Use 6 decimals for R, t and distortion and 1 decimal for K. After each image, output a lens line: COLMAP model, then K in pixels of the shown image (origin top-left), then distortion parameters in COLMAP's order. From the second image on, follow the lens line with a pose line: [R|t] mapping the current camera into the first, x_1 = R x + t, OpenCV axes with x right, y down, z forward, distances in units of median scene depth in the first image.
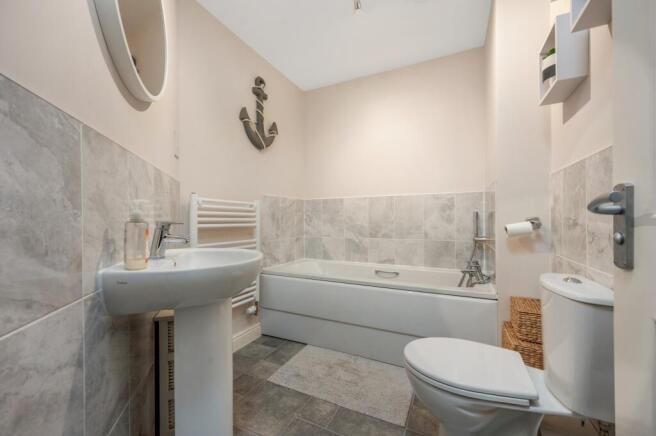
lens RADIAL K [[260.1, 0, 328.1], [0, 260.1, 219.7], [0, 0, 1]] dist [-0.003130, 0.000087]
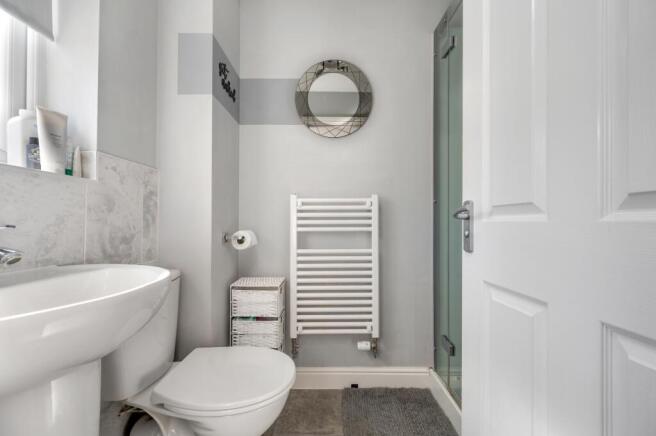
lens RADIAL K [[260.1, 0, 327.8], [0, 260.1, 220.3], [0, 0, 1]] dist [-0.003130, 0.000087]
pose [[0.438498, -0.010058, -0.898676, 0.320570], [0.001519, 0.999944, -0.010450, 0.001082], [0.898731, 0.003217, 0.438489, 0.589633]]
